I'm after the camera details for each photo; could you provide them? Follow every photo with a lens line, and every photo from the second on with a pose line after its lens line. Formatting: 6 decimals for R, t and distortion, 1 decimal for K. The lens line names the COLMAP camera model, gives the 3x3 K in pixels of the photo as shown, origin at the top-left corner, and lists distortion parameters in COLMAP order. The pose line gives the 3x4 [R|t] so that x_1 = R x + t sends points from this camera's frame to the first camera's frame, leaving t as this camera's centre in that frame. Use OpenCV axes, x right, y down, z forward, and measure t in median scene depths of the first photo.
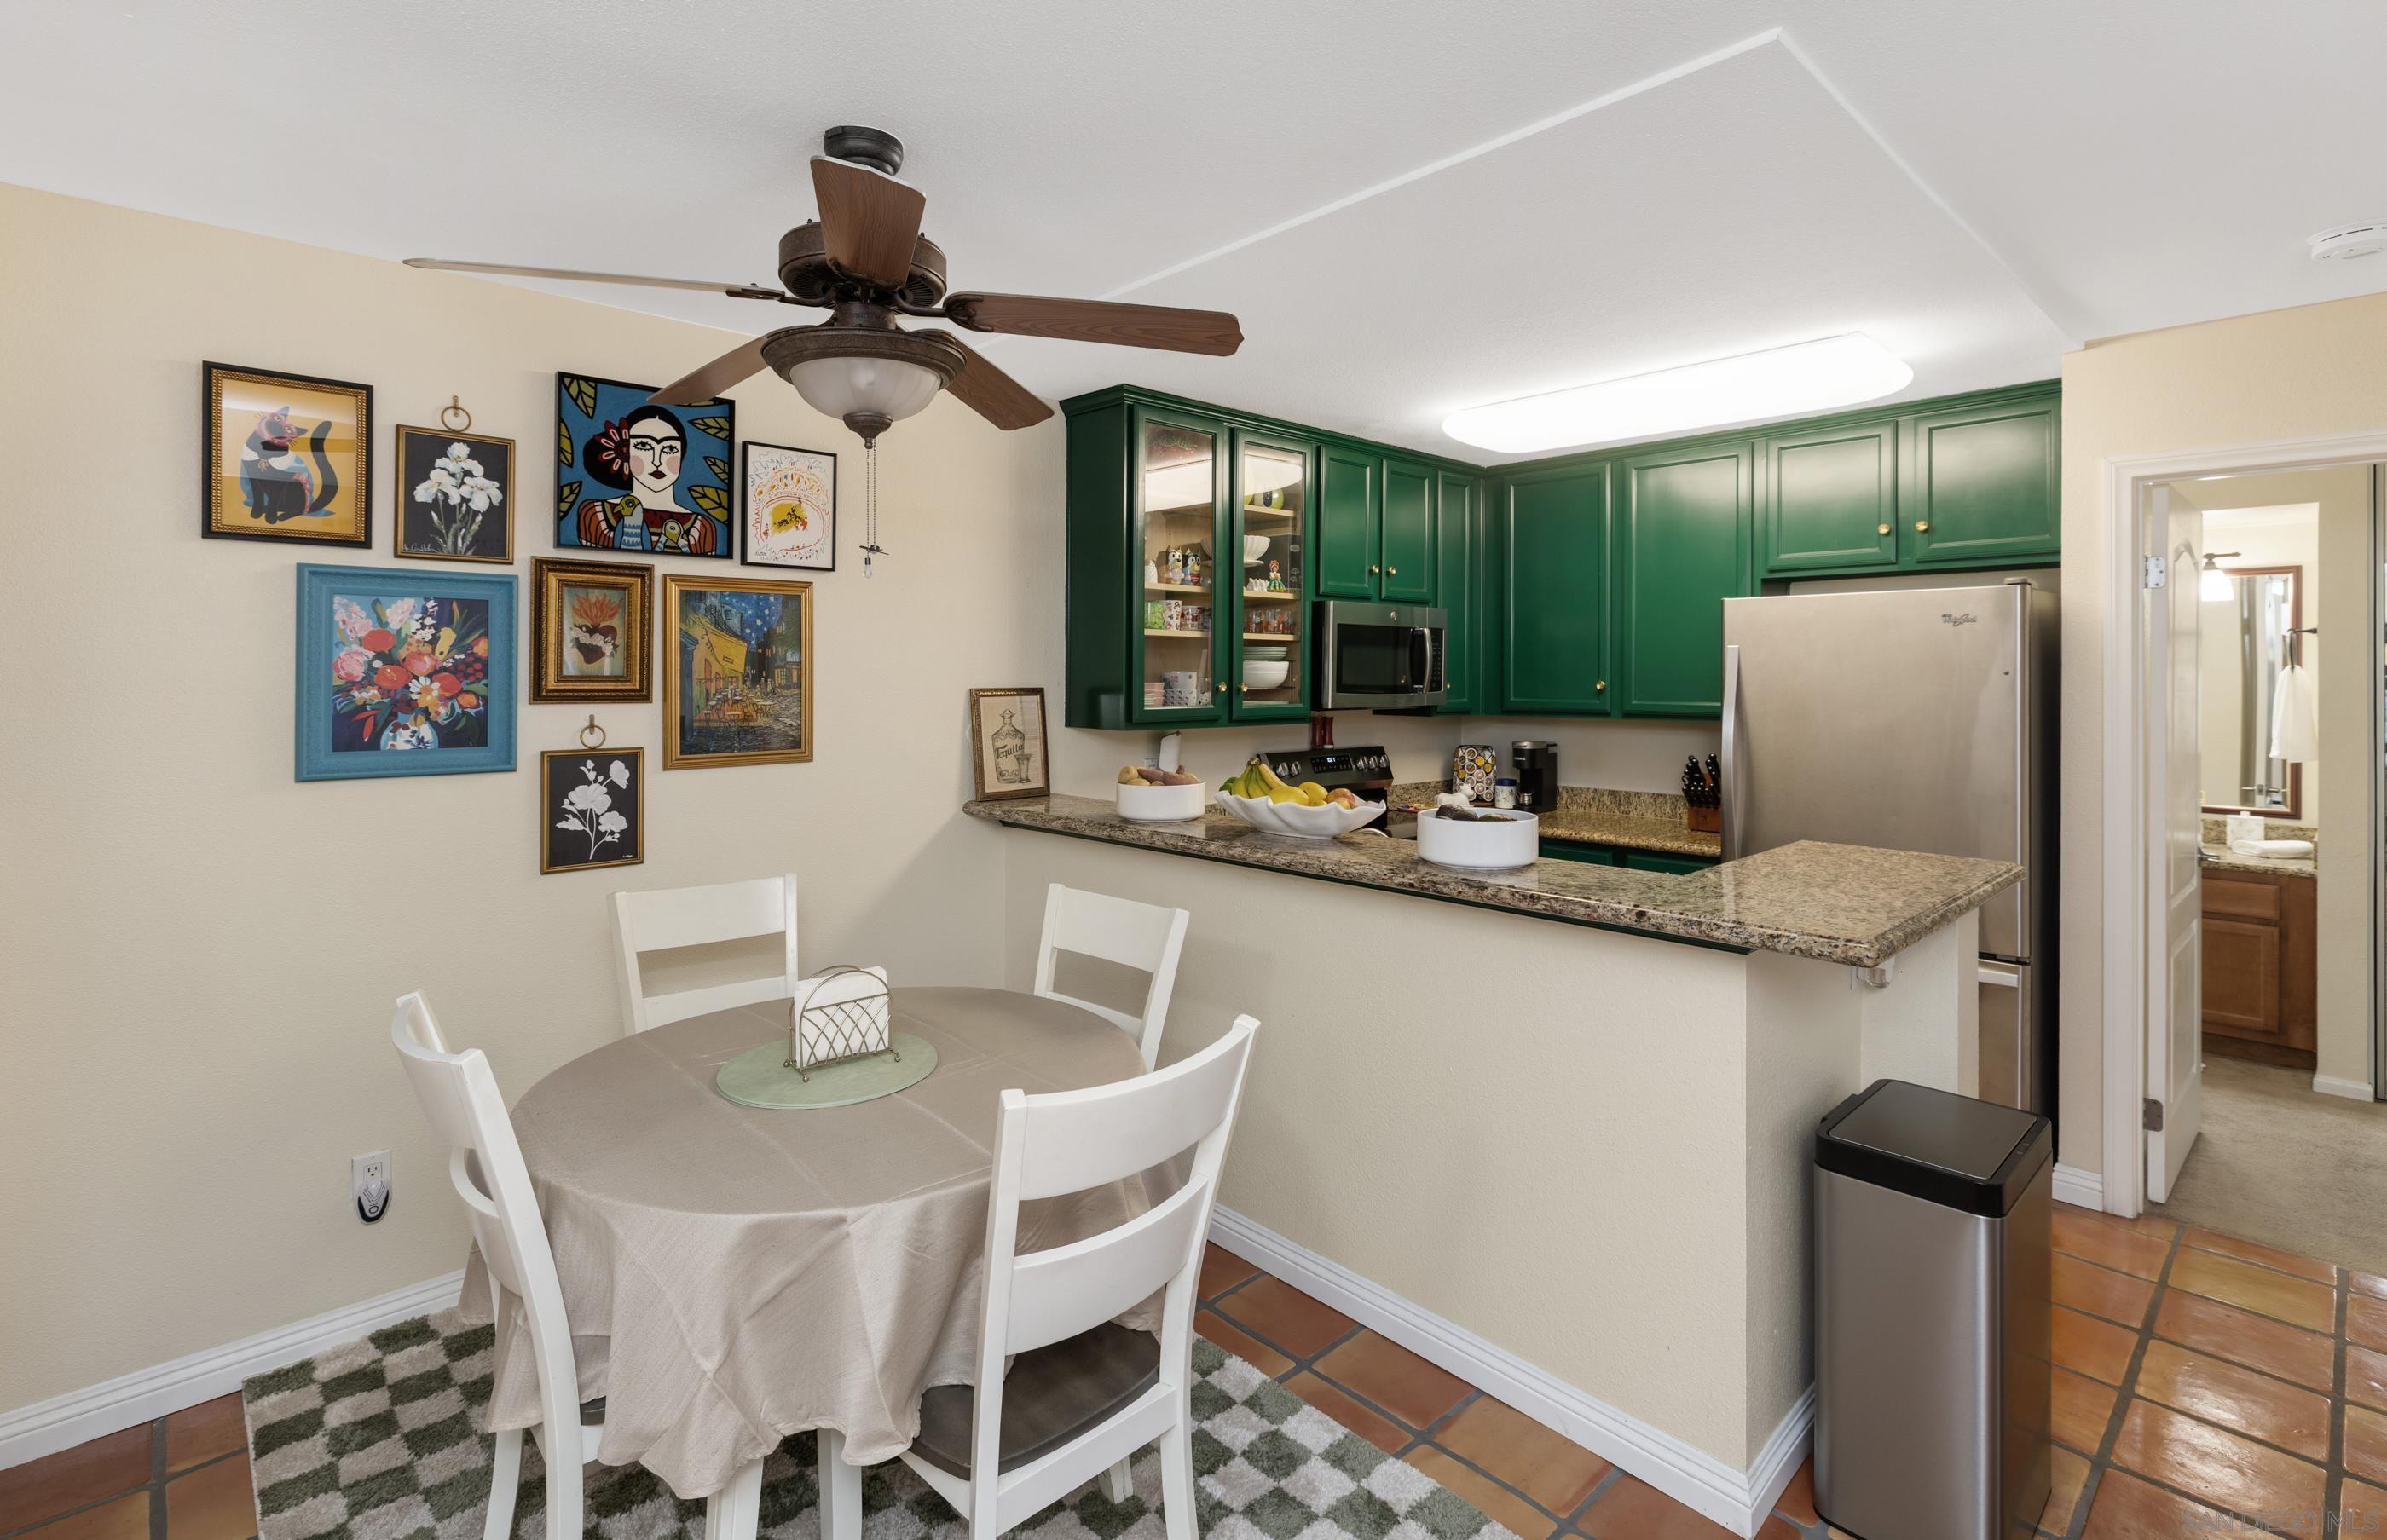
lens RADIAL K [[1105.7, 0, 1171.4], [0, 1105.7, 674.7], [0, 0, 1]] dist [-0.004289, 0.000754]
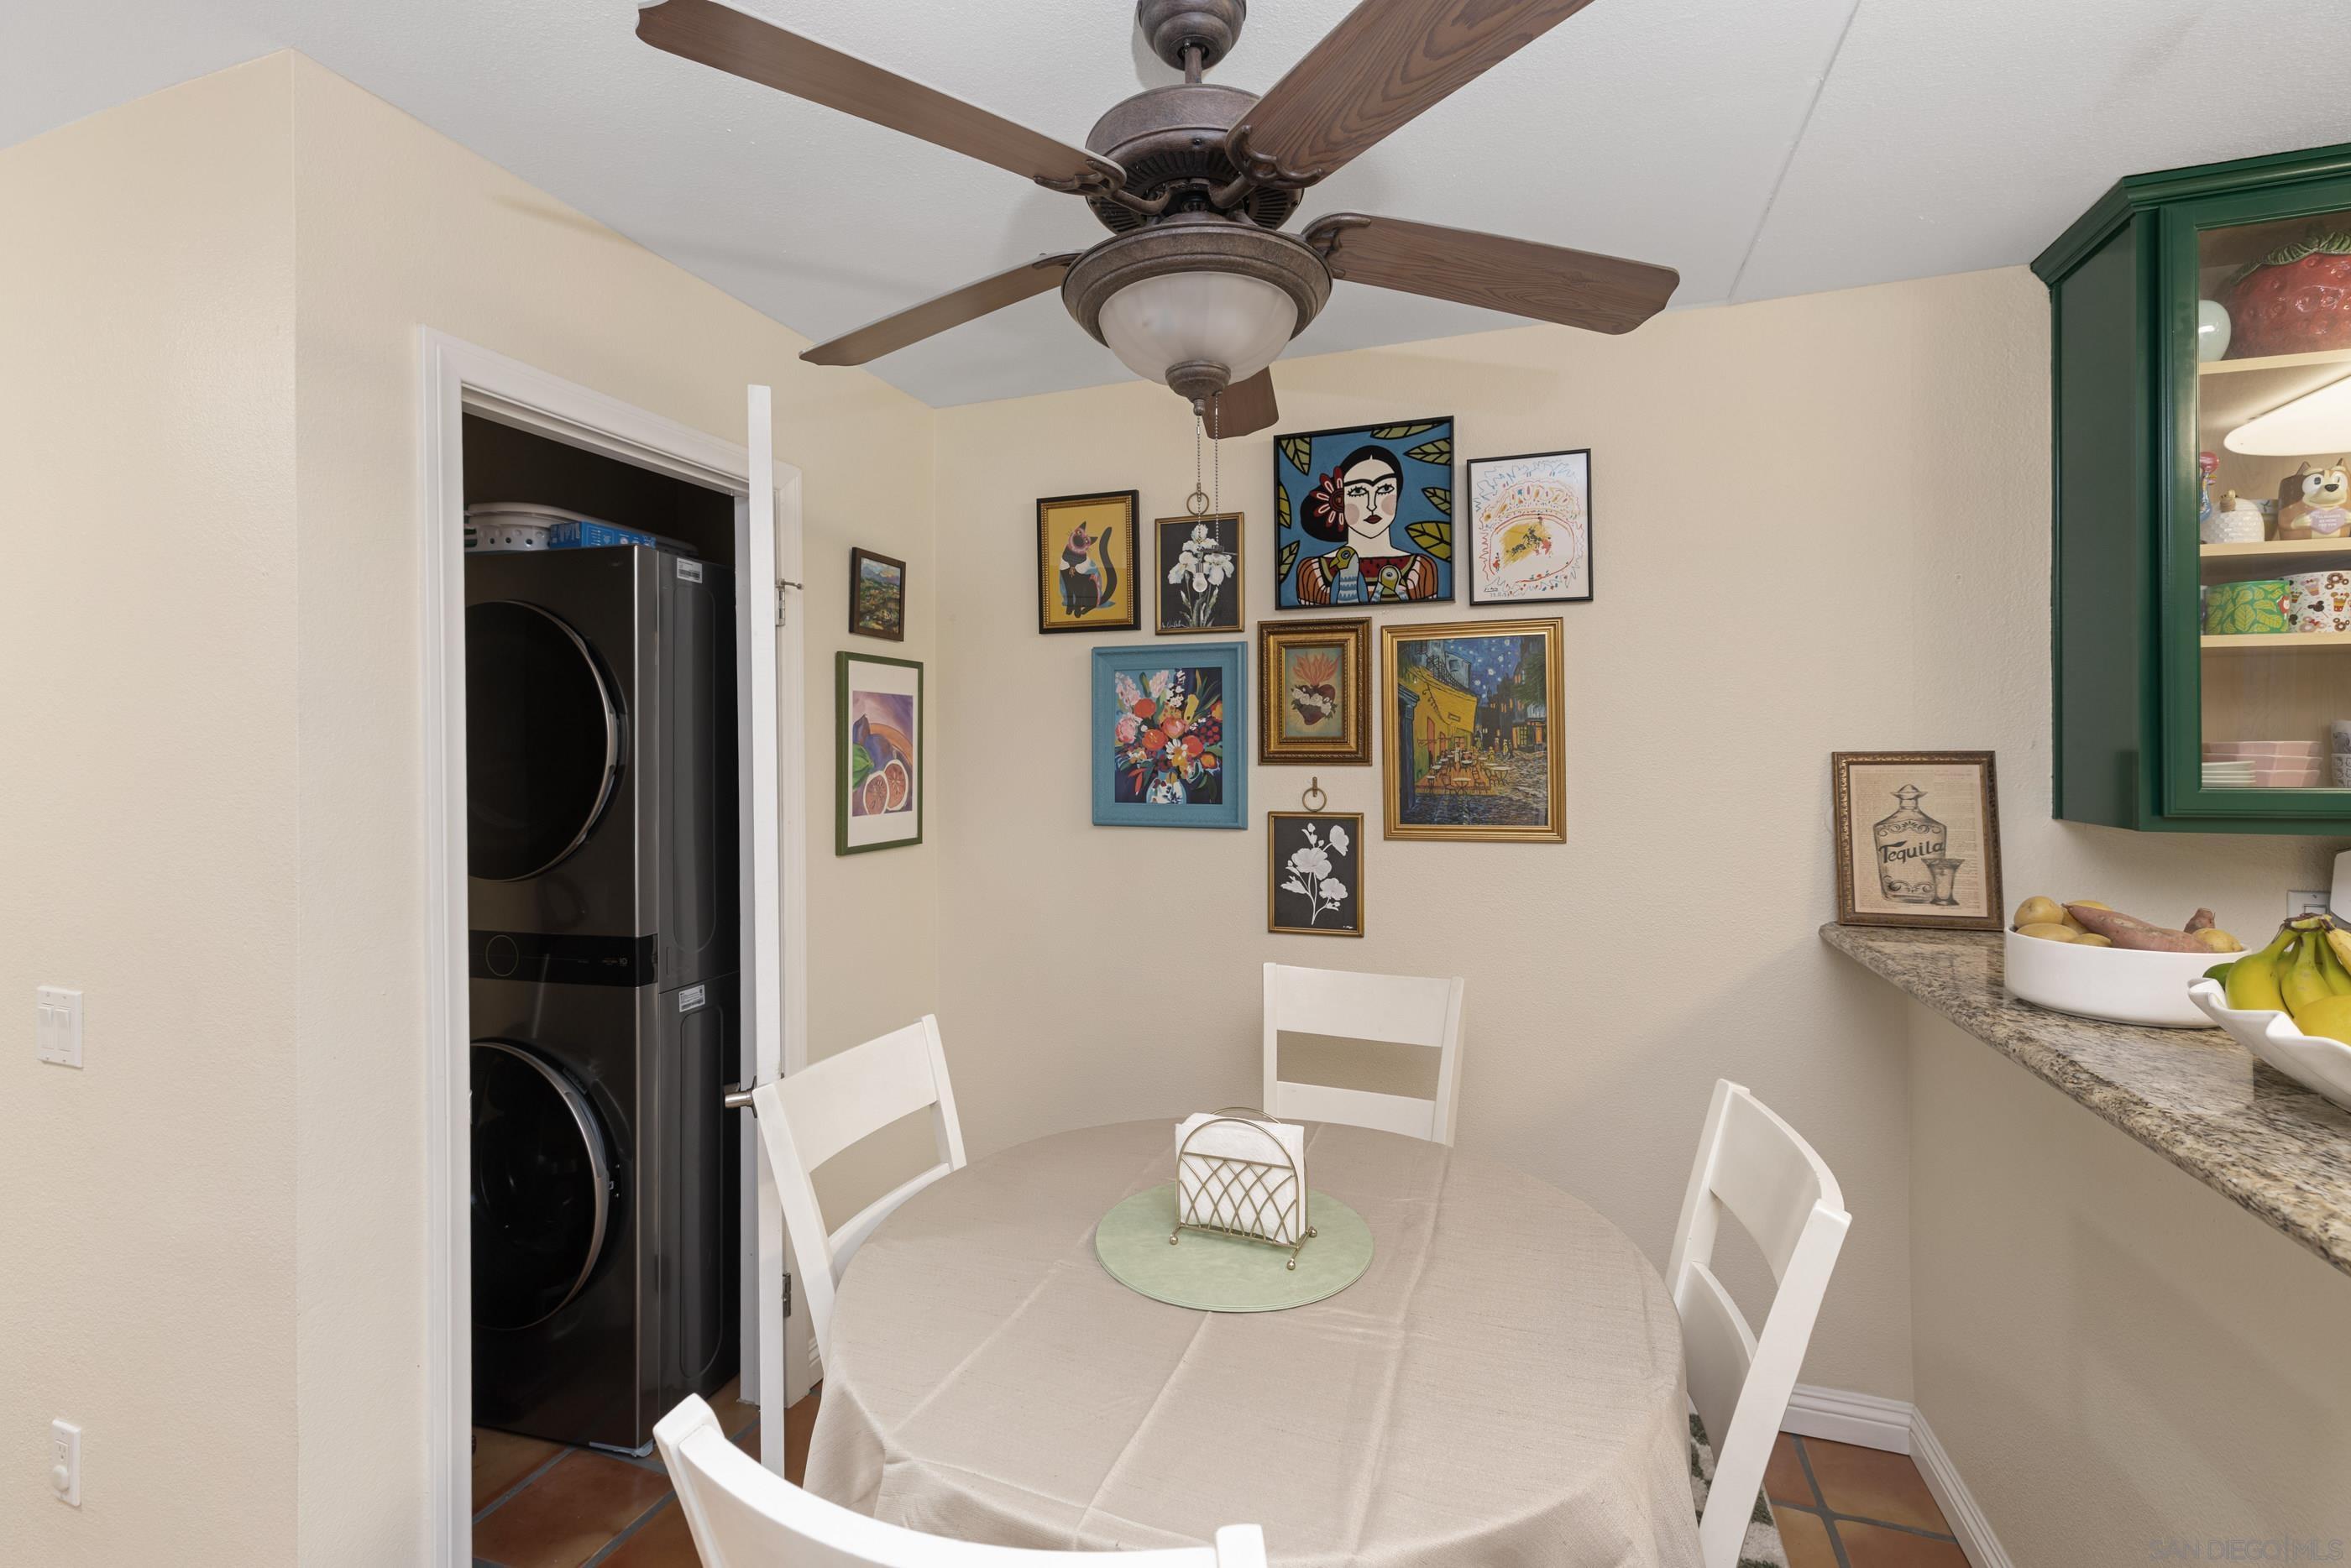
lens RADIAL K [[1025.9, 0, 1174.2], [0, 1025.9, 750.3], [0, 0, 1]] dist [-0.004881, 0.001739]
pose [[0.470275, -0.005021, -0.882505, 0.216951], [0.004334, 0.999985, -0.003380, 0.014834], [0.882509, -0.002236, 0.470290, 0.455716]]
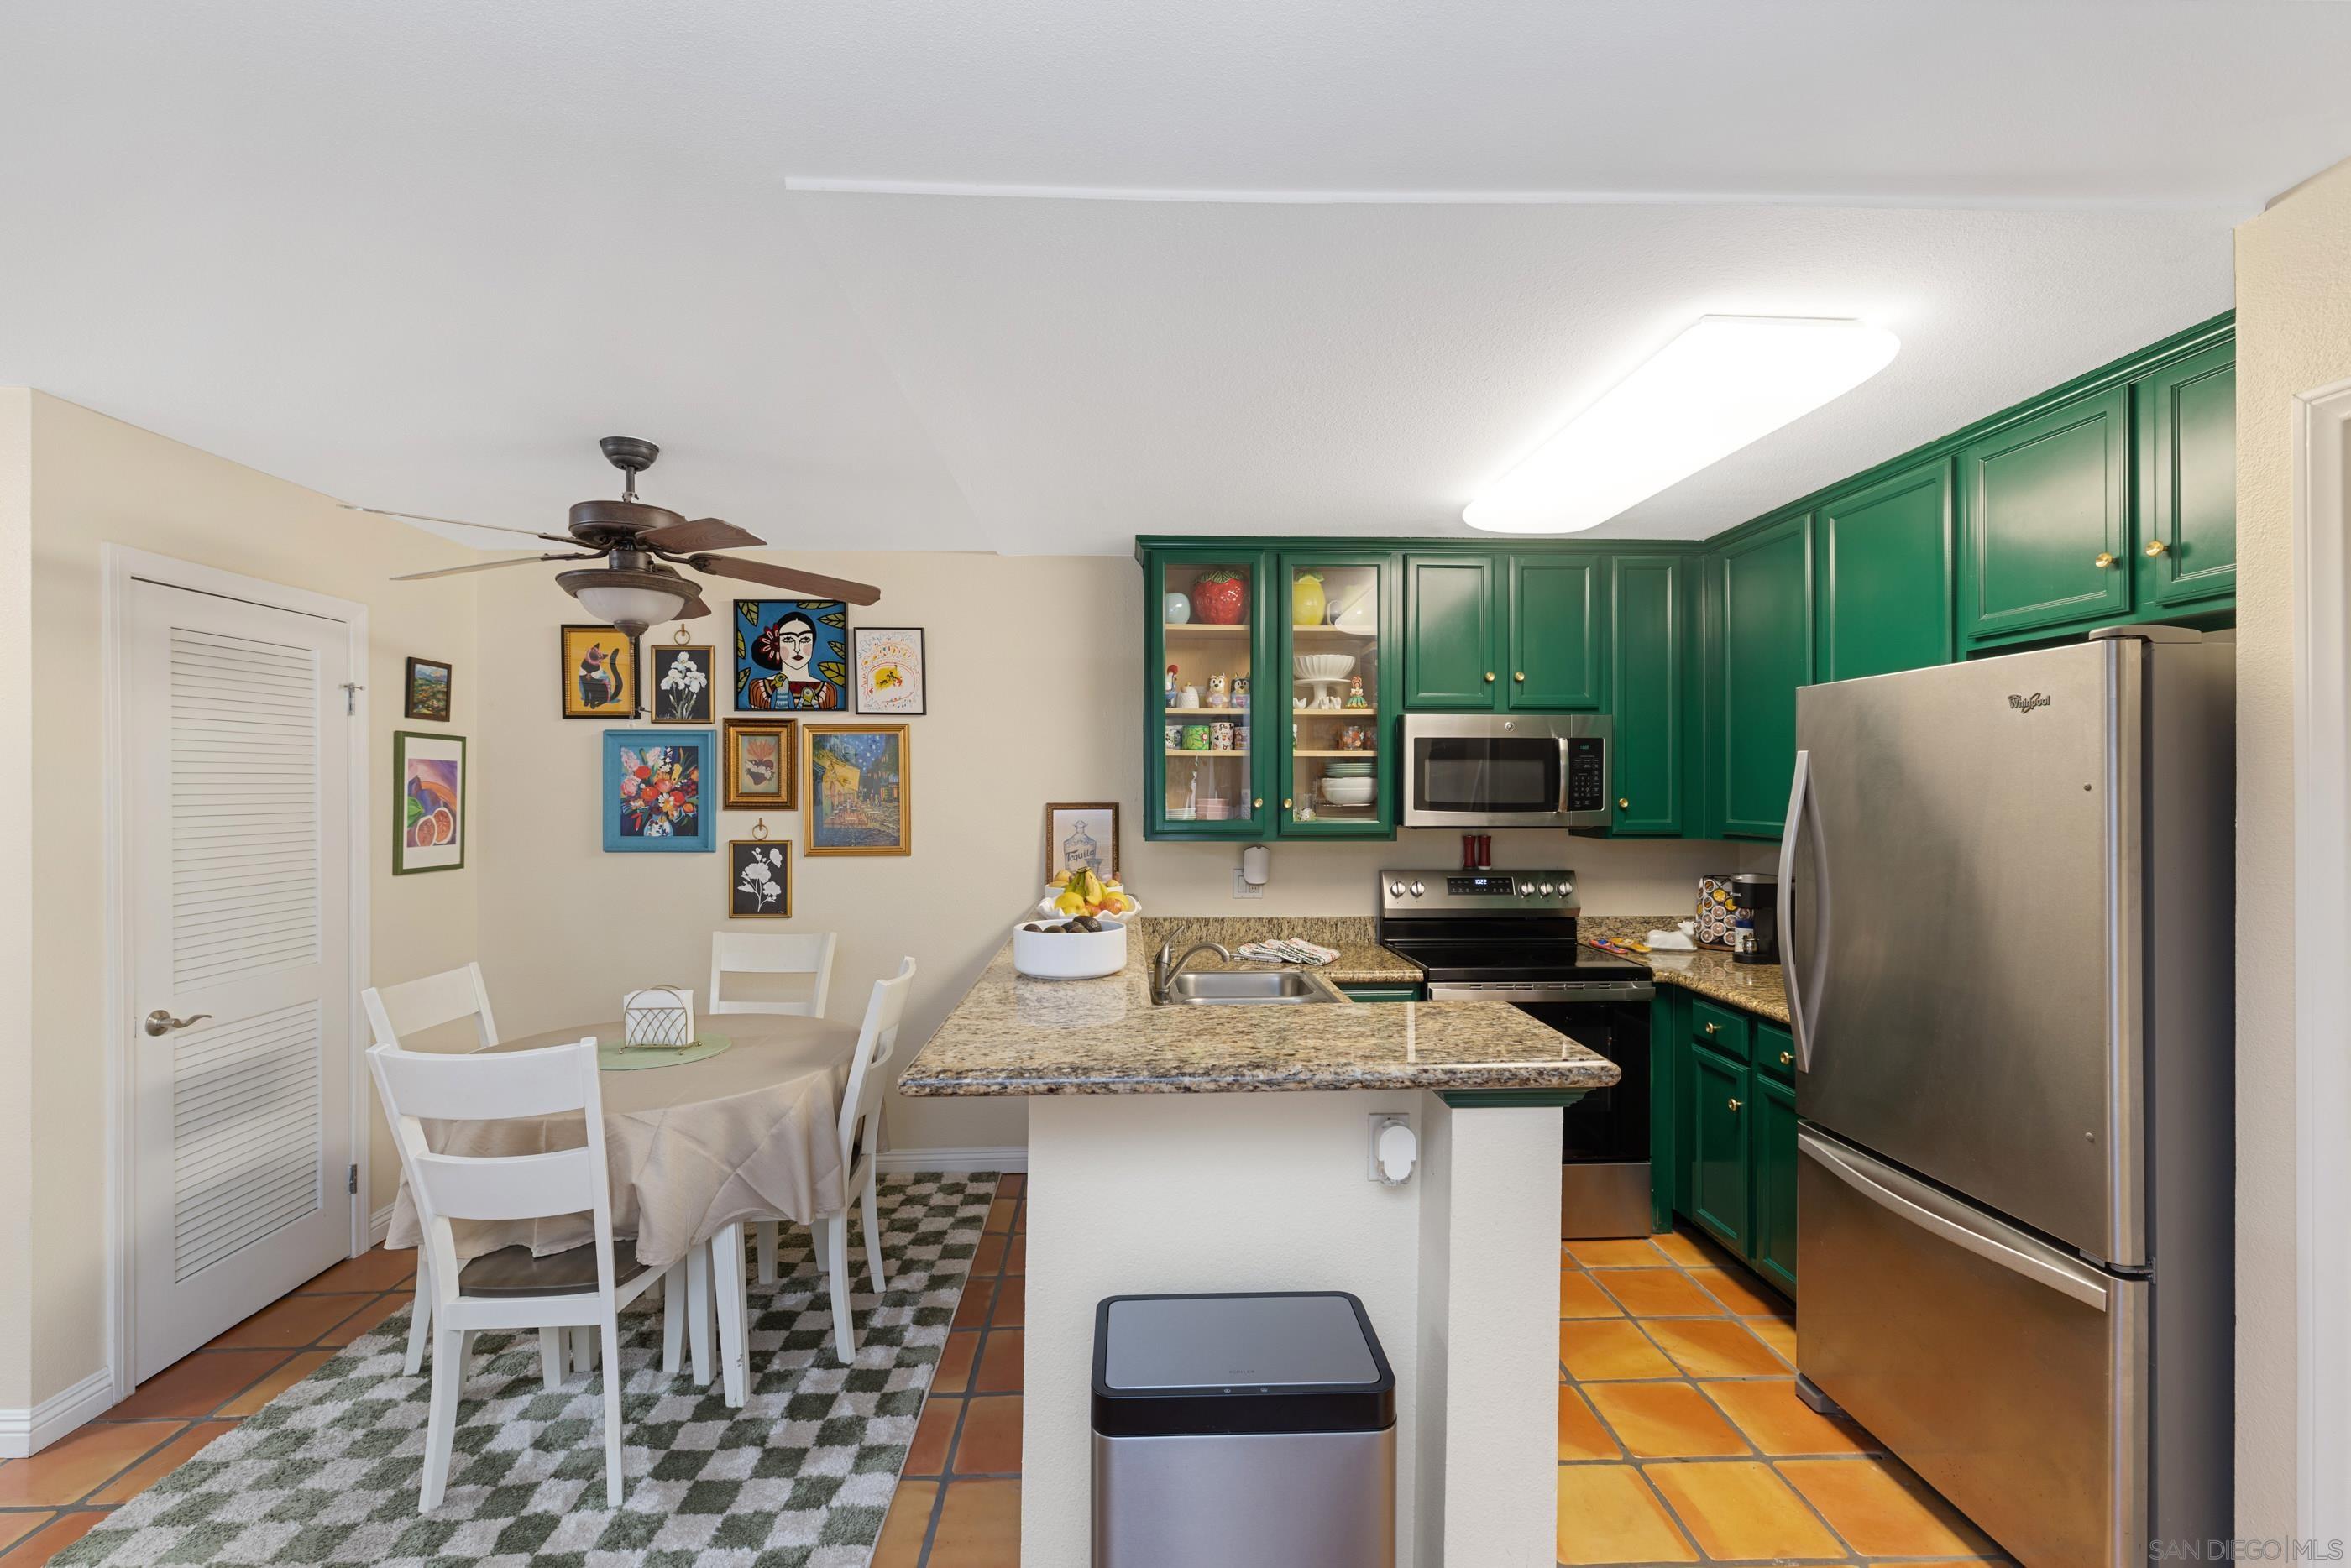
lens RADIAL K [[1025.9, 0, 1175.5], [0, 1025.9, 786.5], [0, 0, 1]] dist [-0.004881, 0.001739]
pose [[0.763203, -0.004550, -0.646143, 0.829445], [0.001022, 0.999982, -0.005834, 0.001168], [0.646158, 0.003792, 0.763194, 0.278391]]
